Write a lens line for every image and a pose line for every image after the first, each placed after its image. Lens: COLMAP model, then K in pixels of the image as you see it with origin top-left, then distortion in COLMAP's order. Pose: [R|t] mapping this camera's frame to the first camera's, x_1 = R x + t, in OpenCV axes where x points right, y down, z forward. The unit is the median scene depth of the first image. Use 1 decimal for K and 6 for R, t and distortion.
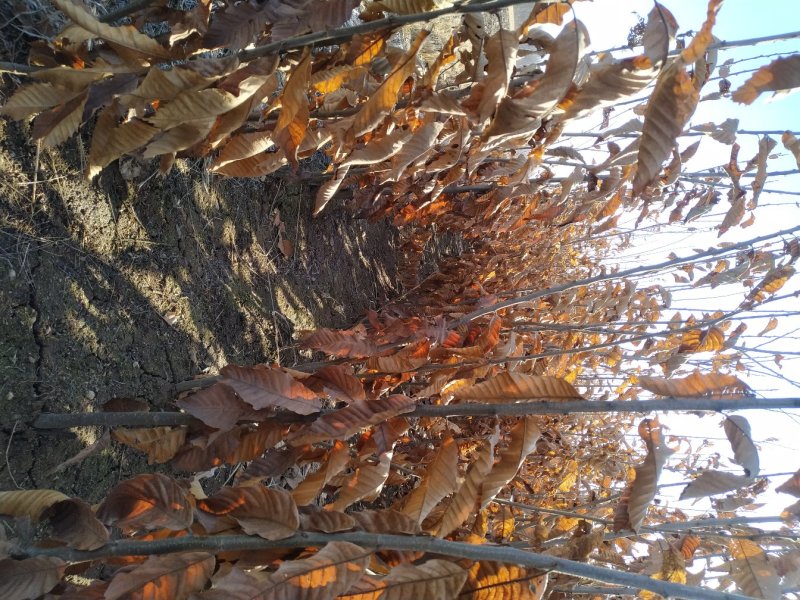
lens RADIAL K [[544.2, 0, 400.6], [0, 544.2, 319.6], [0, 0, 1]] dist [-0.000070, -0.033546]
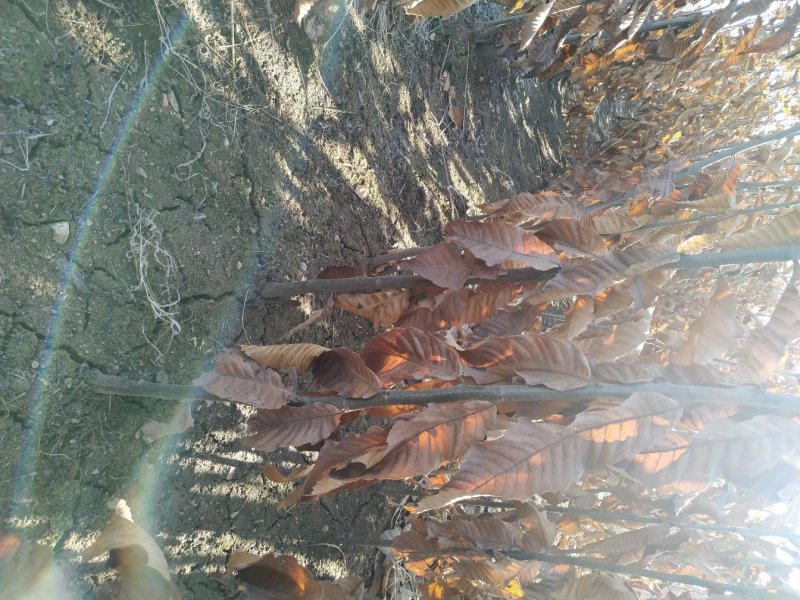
lens RADIAL K [[544.2, 0, 400.6], [0, 544.2, 319.6], [0, 0, 1]] dist [-0.000070, -0.033546]
pose [[0.968099, -0.011848, -0.250289, -0.150787], [0.059669, 0.981046, 0.184357, 0.062978], [0.243361, -0.193411, 0.950457, 0.060680]]
